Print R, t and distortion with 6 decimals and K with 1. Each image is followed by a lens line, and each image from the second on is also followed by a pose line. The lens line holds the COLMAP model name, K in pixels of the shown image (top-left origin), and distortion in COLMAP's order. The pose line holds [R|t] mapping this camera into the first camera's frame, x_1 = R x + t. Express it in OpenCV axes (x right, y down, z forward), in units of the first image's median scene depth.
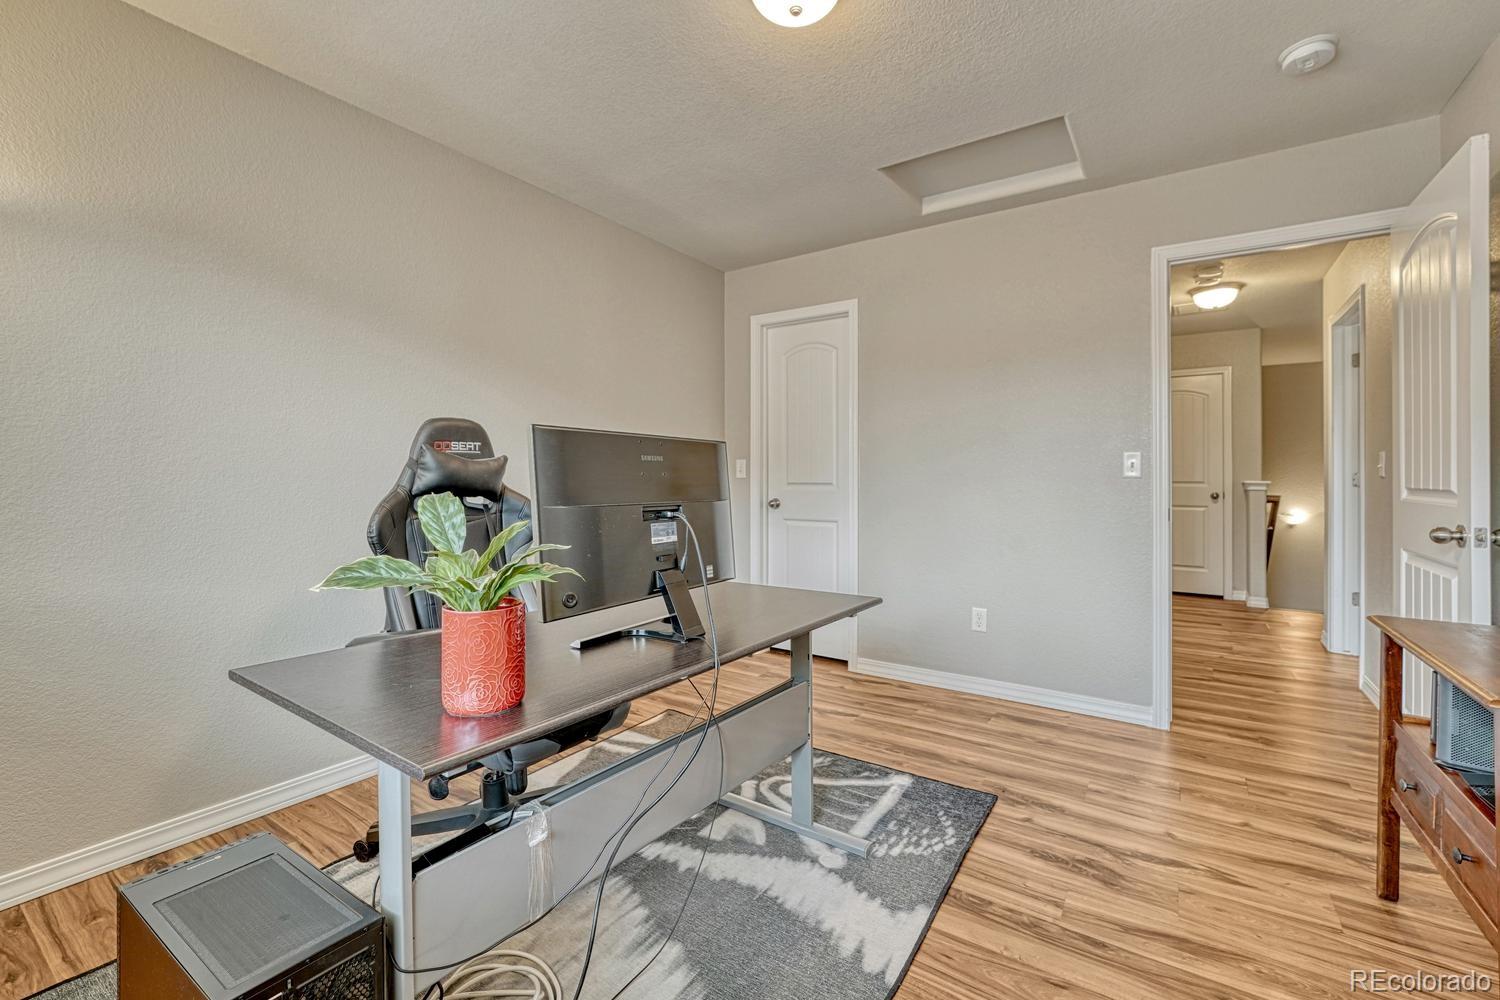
lens RADIAL K [[645.9, 0, 749.4], [0, 645.9, 479.9], [0, 0, 1]] dist [0.000127, 0.000017]
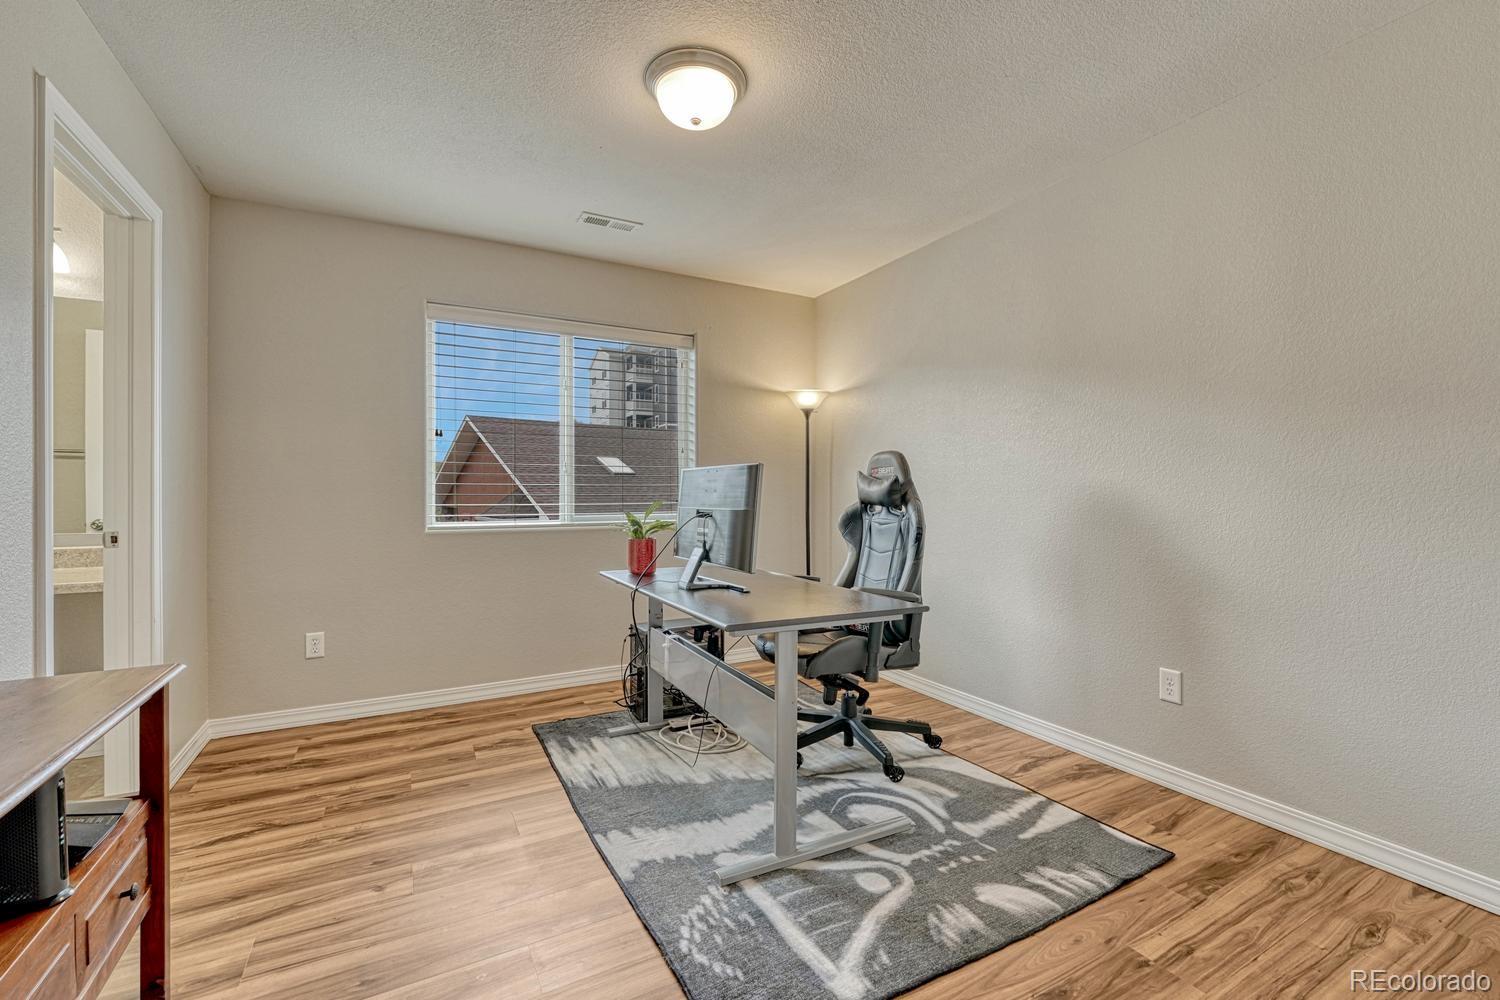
lens RADIAL K [[621.7, 0, 742.7], [0, 621.7, 499.9], [0, 0, 1]] dist [-0.001315, -0.000113]
pose [[-0.462924, 0.005855, -0.886378, 0.958644], [0.000973, 0.999981, 0.006097, 0.003565], [0.886397, 0.001960, -0.462921, 1.422374]]
